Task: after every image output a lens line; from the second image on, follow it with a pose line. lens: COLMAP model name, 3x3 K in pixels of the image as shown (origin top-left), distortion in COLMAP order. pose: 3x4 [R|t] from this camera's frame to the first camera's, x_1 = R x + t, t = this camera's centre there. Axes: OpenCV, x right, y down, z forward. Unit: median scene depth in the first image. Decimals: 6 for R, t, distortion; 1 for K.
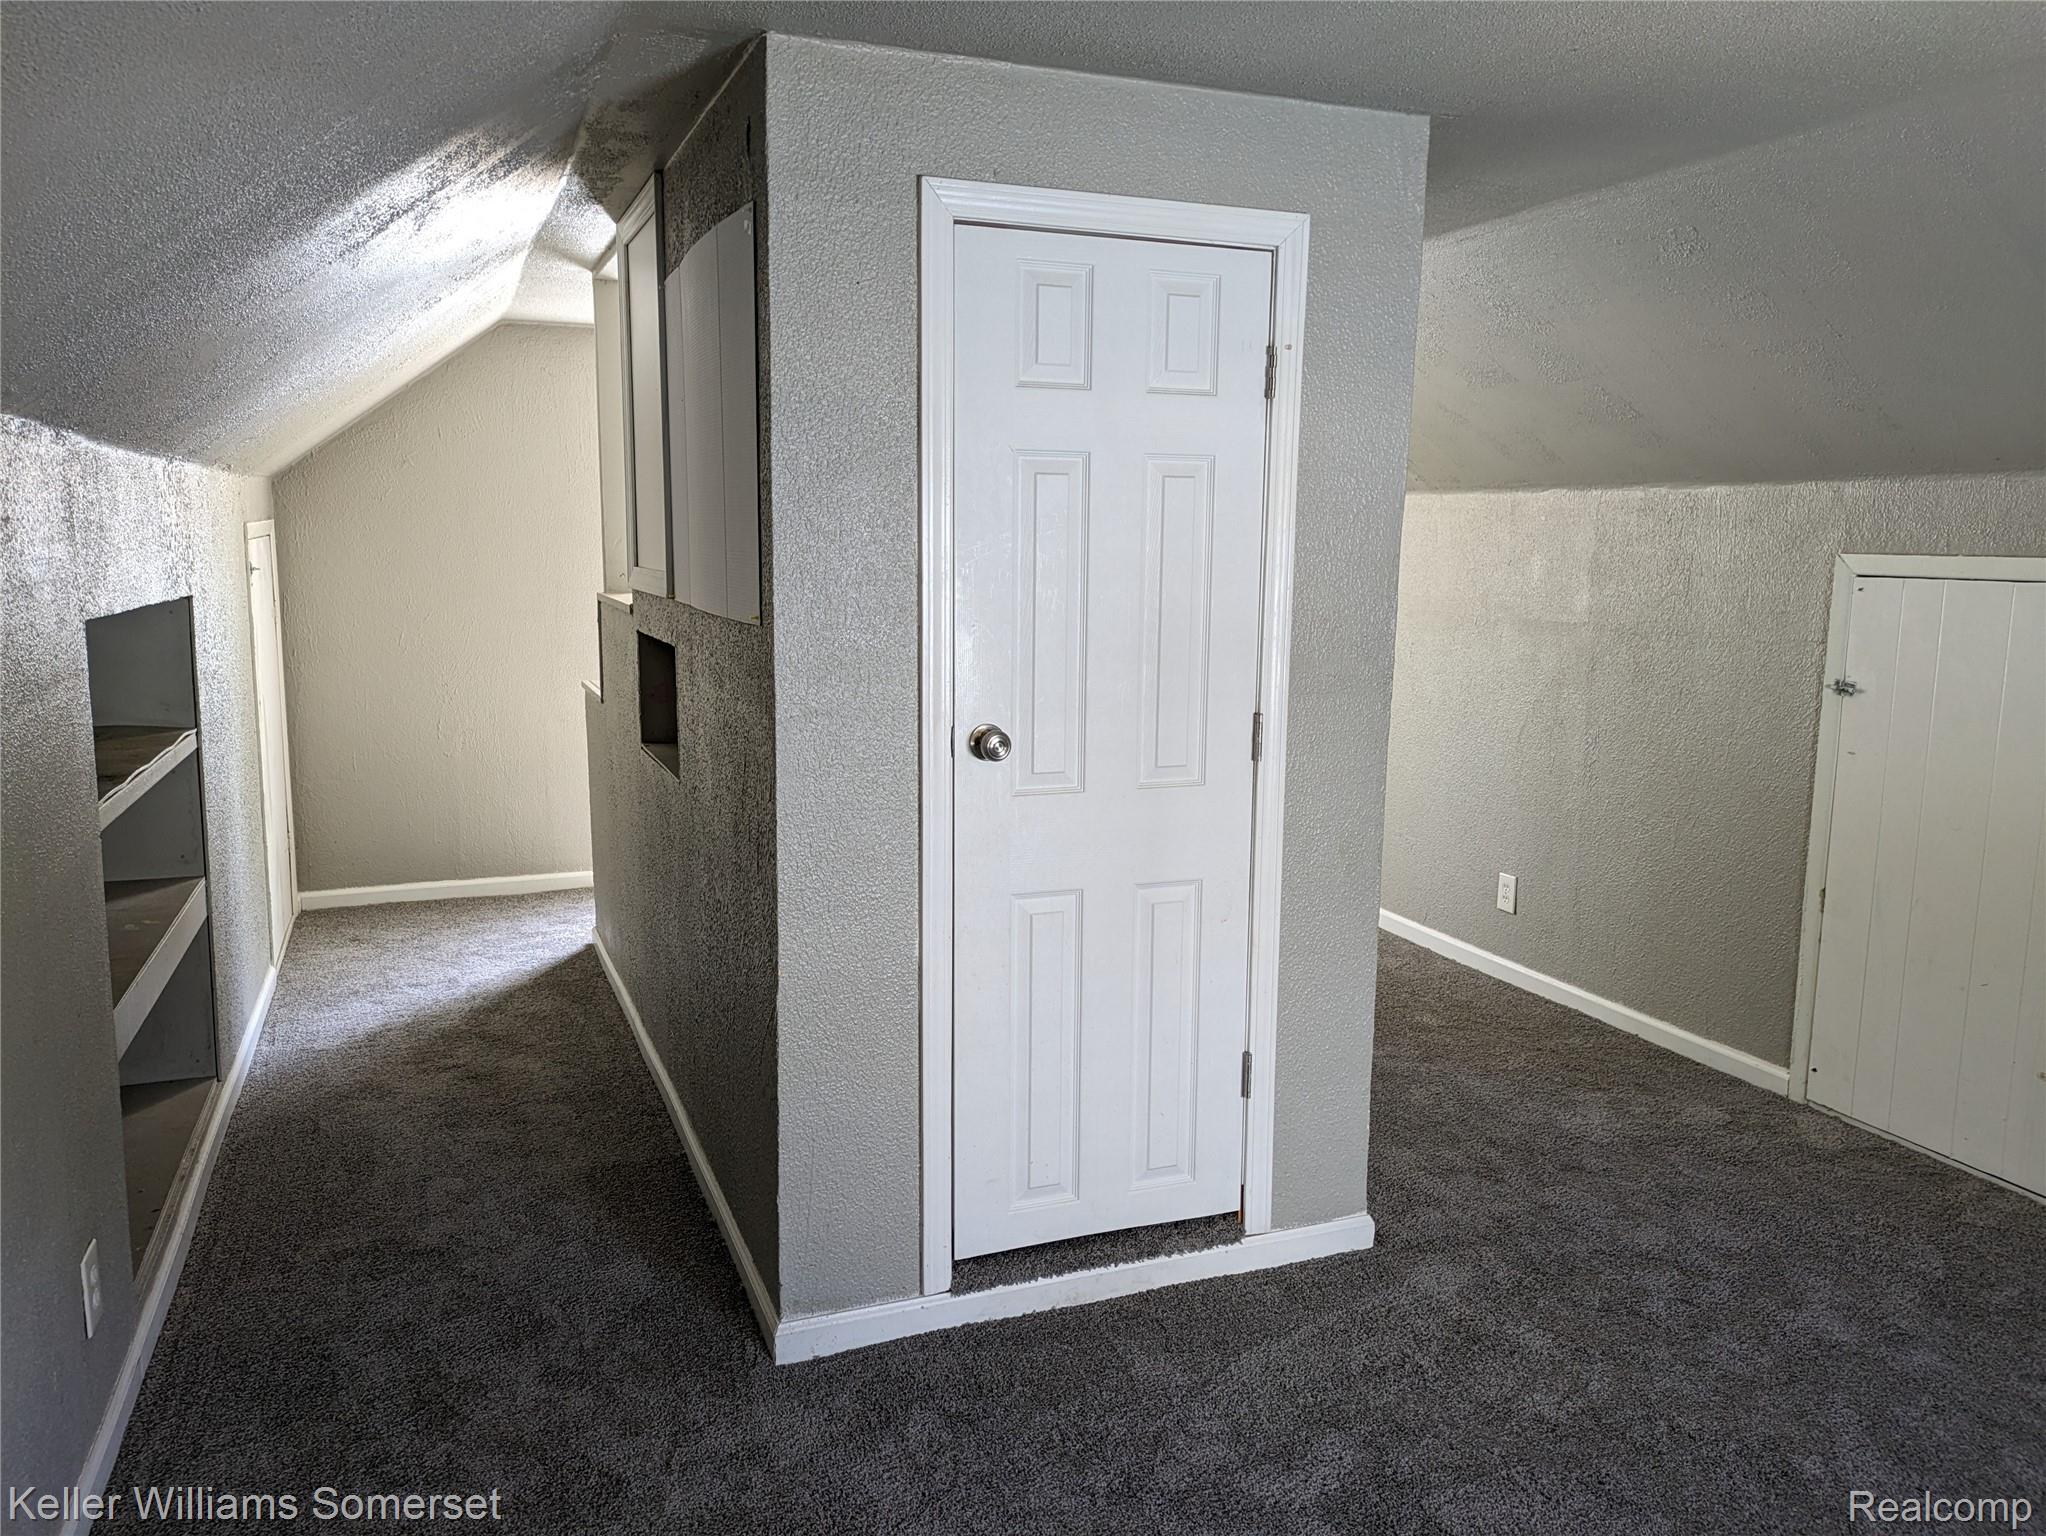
lens RADIAL K [[1480.2, 0, 1023.0], [0, 1480.2, 768.0], [0, 0, 1]] dist [0.060288, -0.062340]
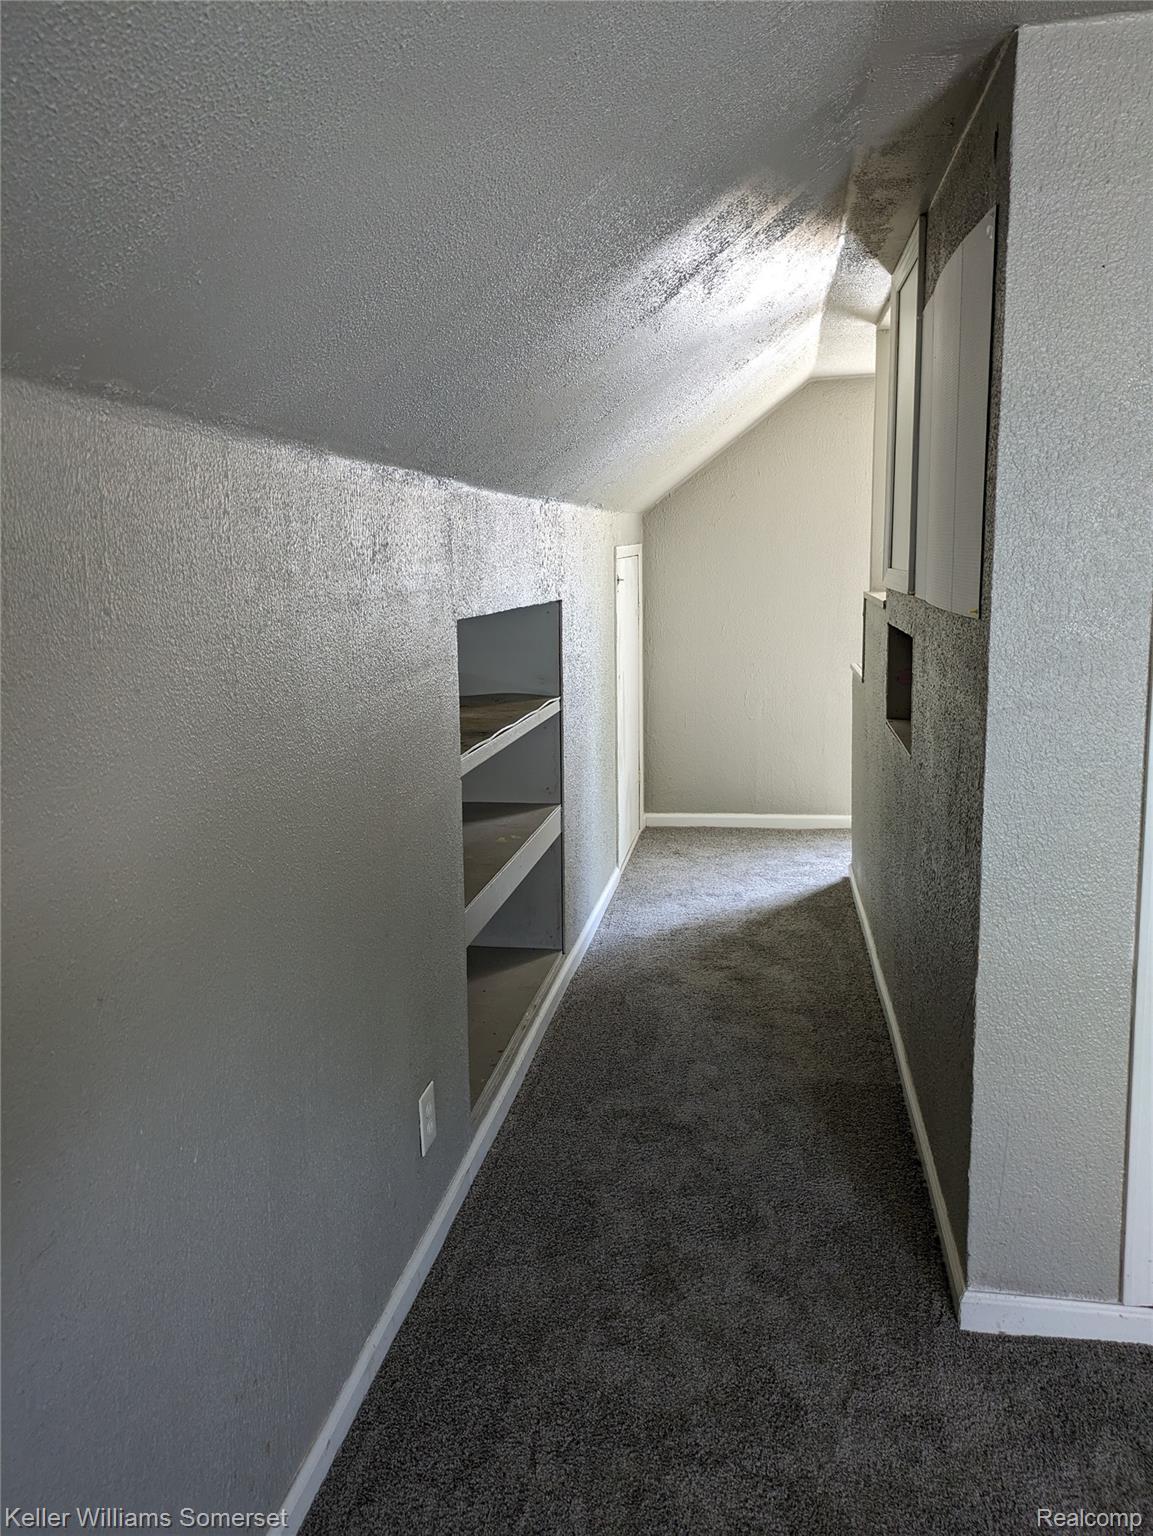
lens RADIAL K [[1111.2, 0, 574.3], [0, 1111.2, 736.6], [0, 0, 1]] dist [0.060288, -0.062340]
pose [[0.847828, 0.051096, -0.527803, -0.000028], [-0.045042, 0.998689, 0.024330, -0.018775], [0.528355, 0.003146, 0.849018, 0.173243]]
